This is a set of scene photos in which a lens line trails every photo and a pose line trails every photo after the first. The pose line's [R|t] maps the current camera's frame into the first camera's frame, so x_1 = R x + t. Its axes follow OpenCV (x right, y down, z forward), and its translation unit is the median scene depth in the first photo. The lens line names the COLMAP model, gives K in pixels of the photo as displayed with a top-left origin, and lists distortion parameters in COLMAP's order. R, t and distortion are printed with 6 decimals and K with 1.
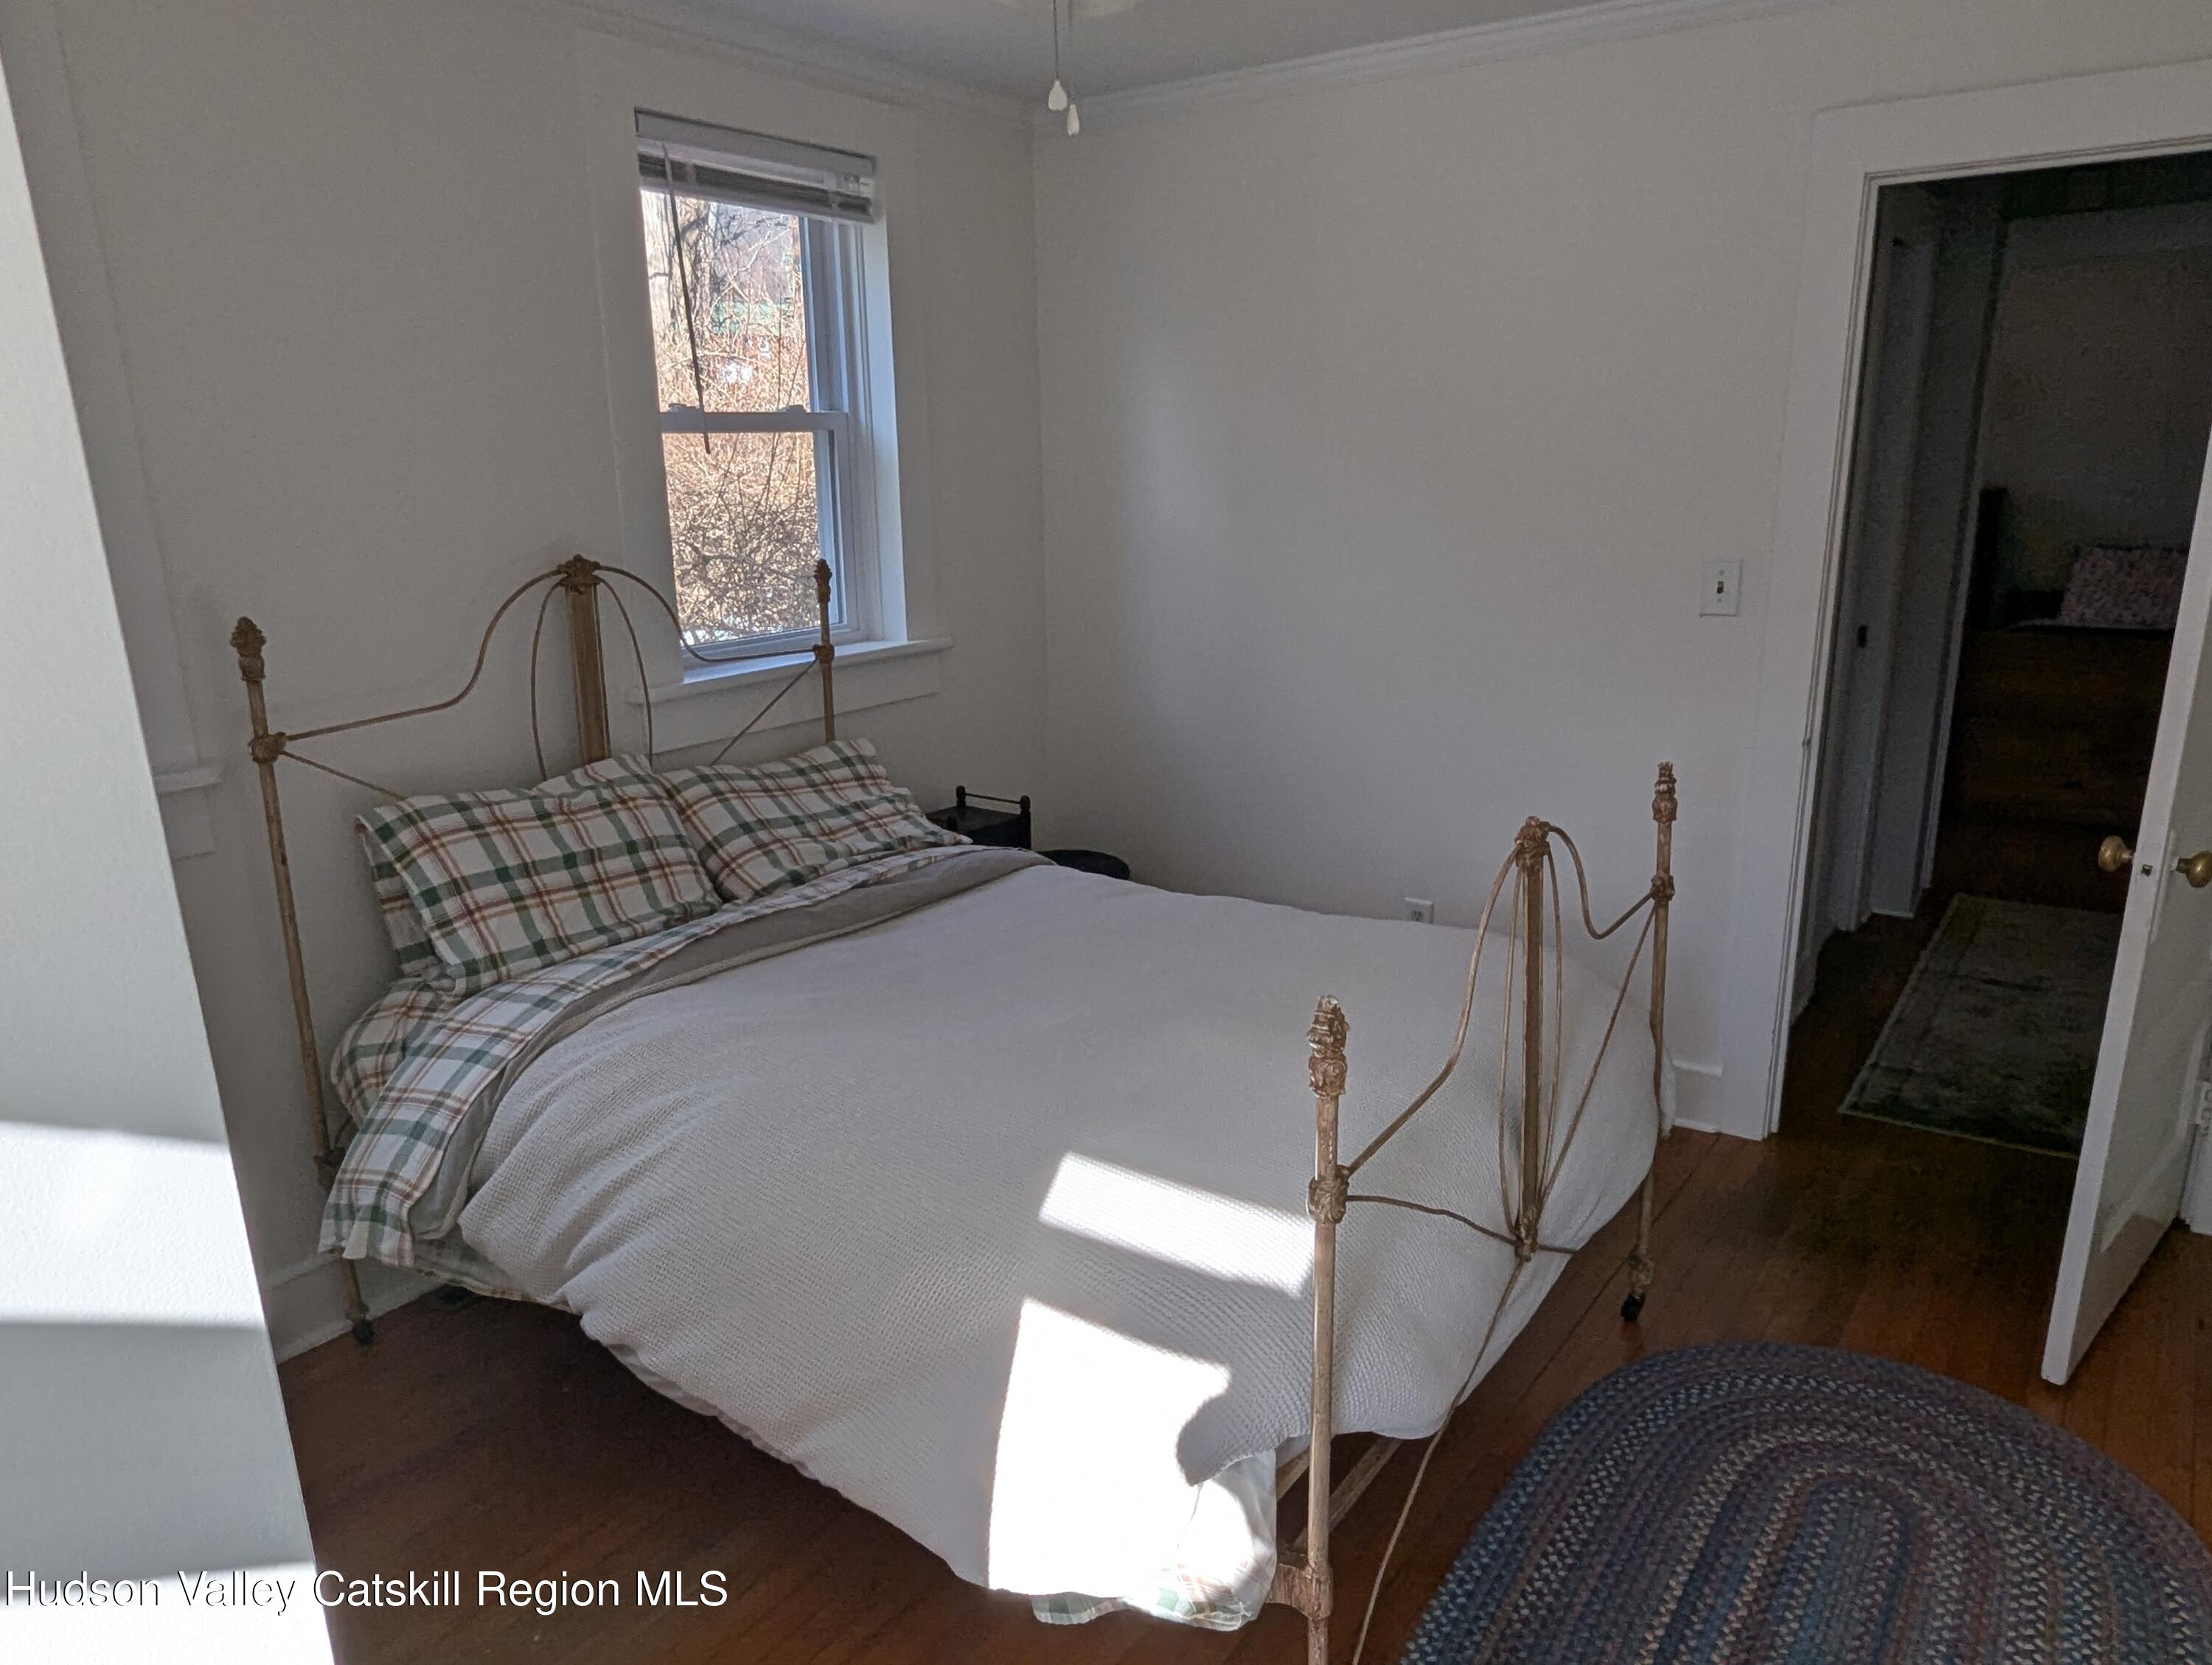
lens RADIAL K [[1502.8, 0, 1093.6], [0, 1502.8, 812.9], [0, 0, 1]] dist [-0.007928, 0.000567]
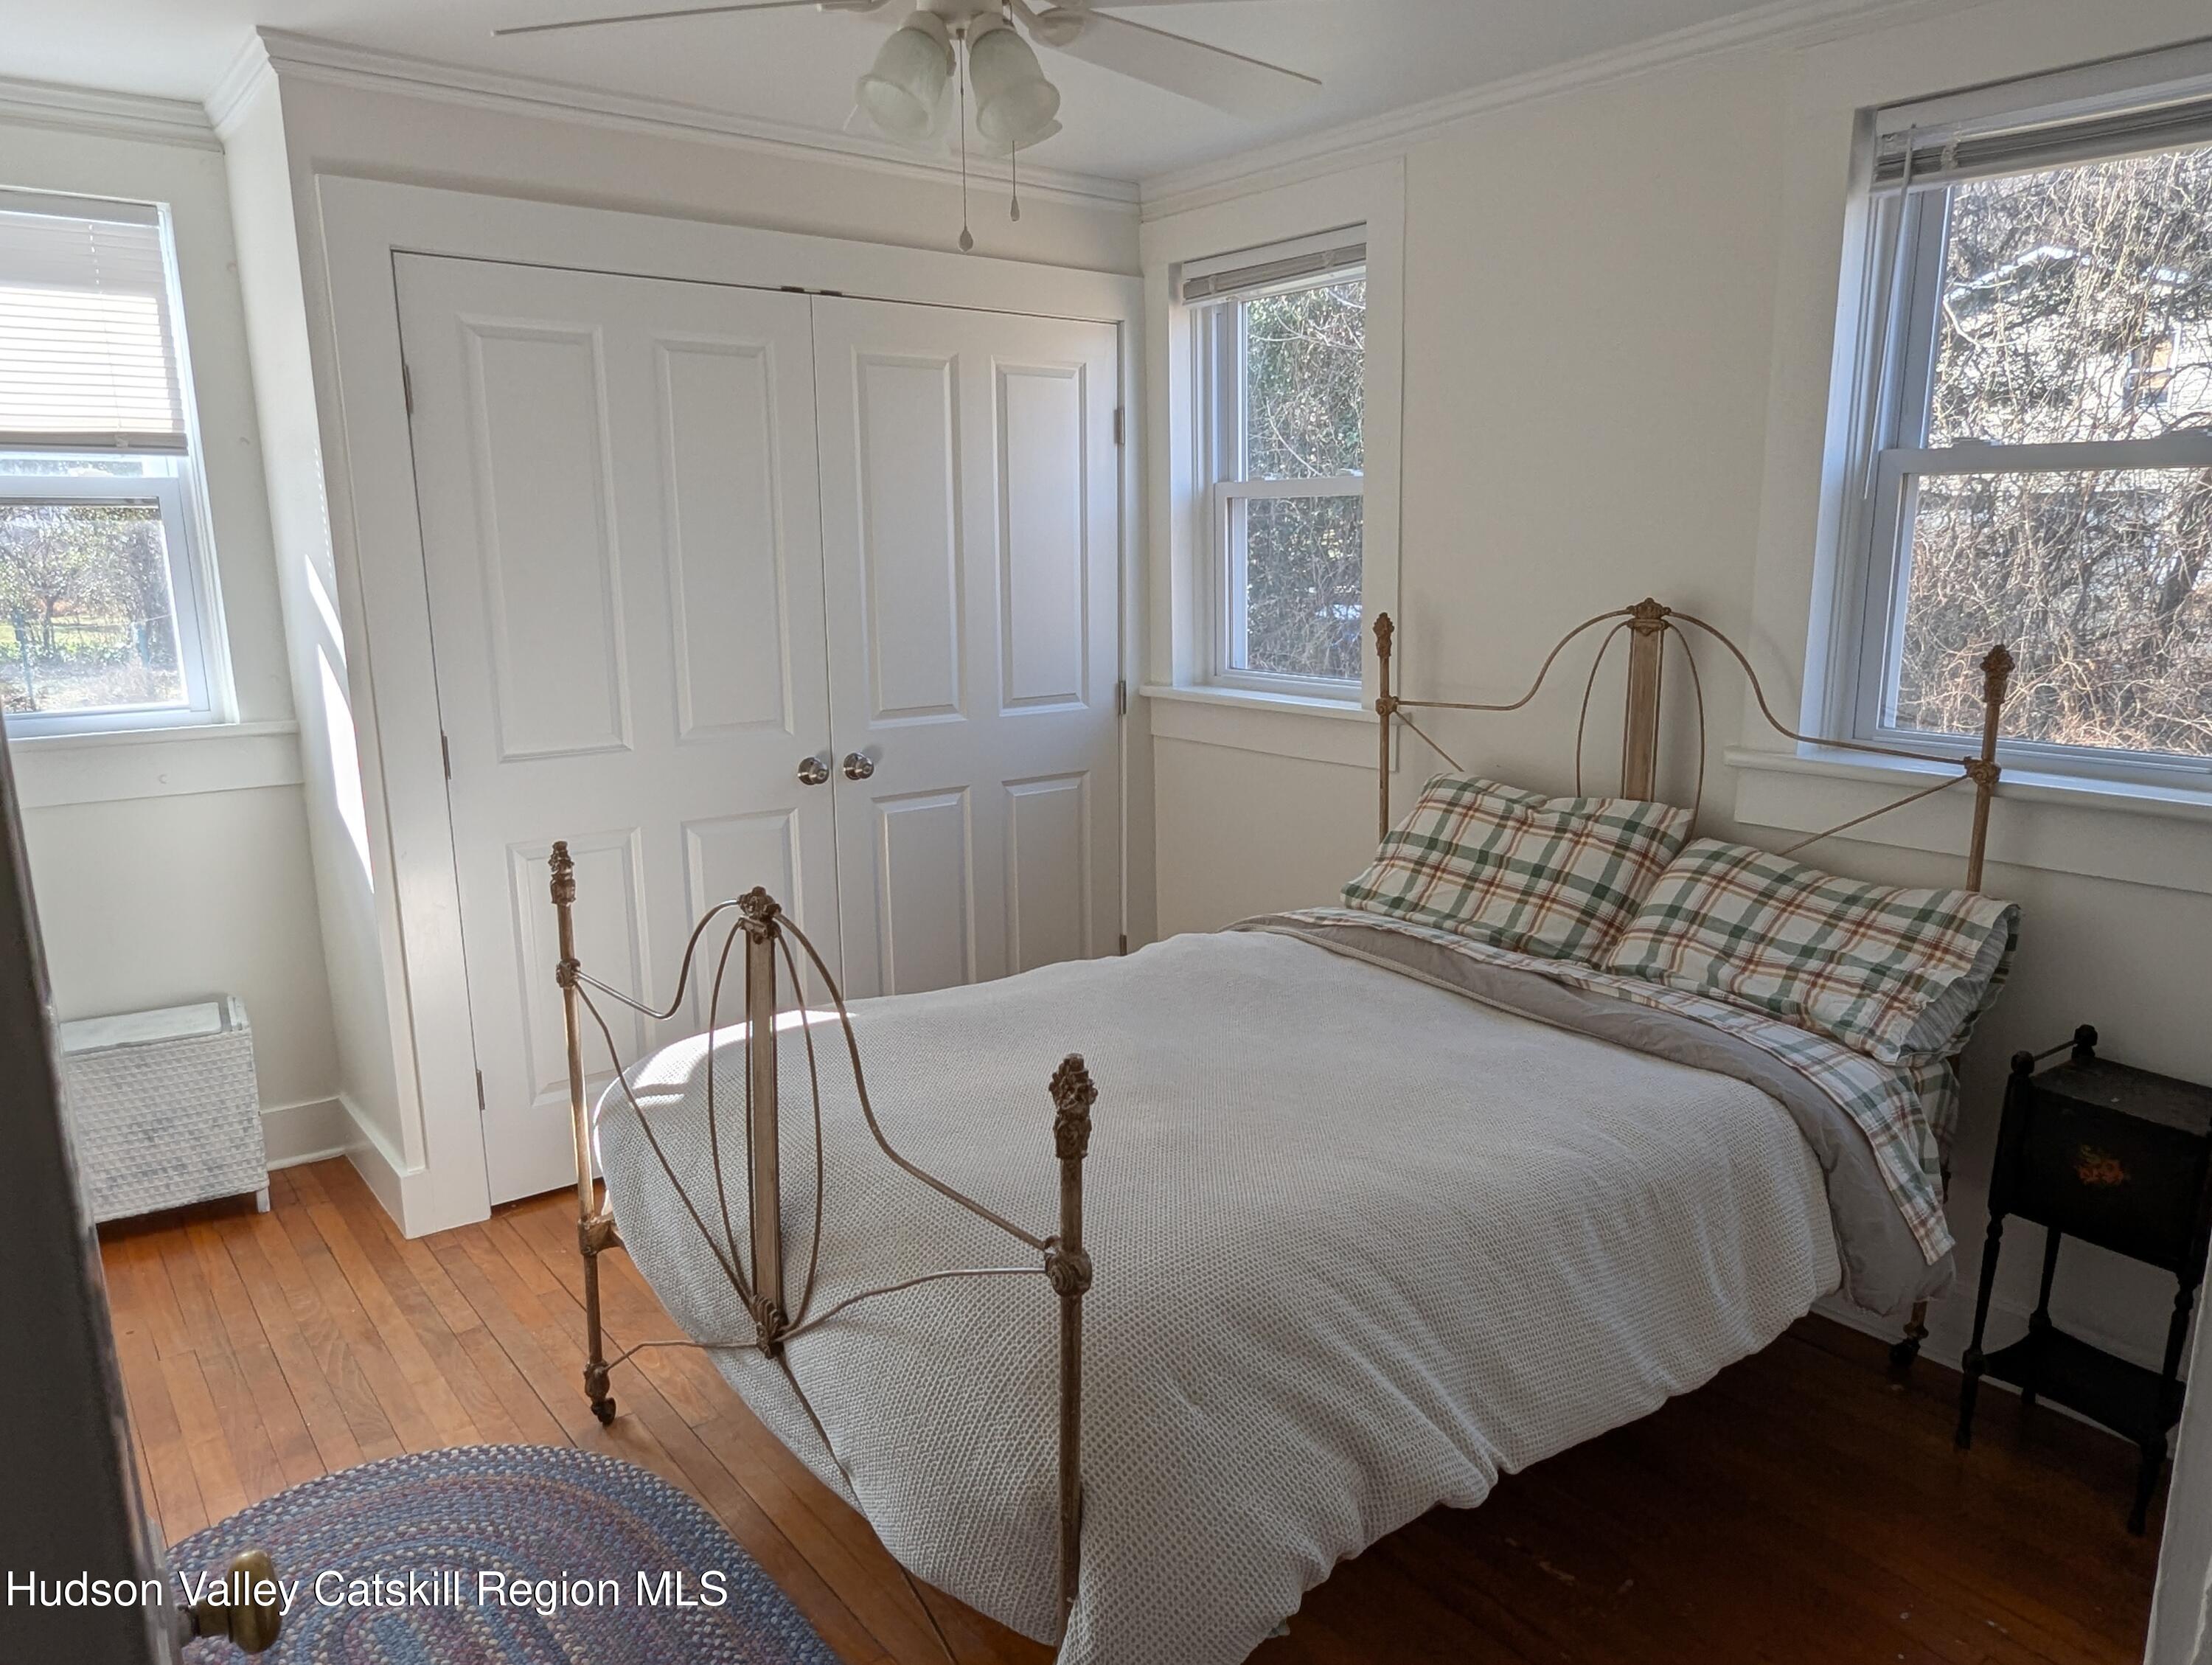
lens RADIAL K [[1502.8, 0, 1096.7], [0, 1502.8, 851.2], [0, 0, 1]] dist [-0.007928, 0.000567]
pose [[-0.279729, 0.240275, -0.929527, 0.764462], [-0.200483, 0.932214, 0.301302, -0.247291], [0.938913, 0.270637, -0.212596, 0.923592]]
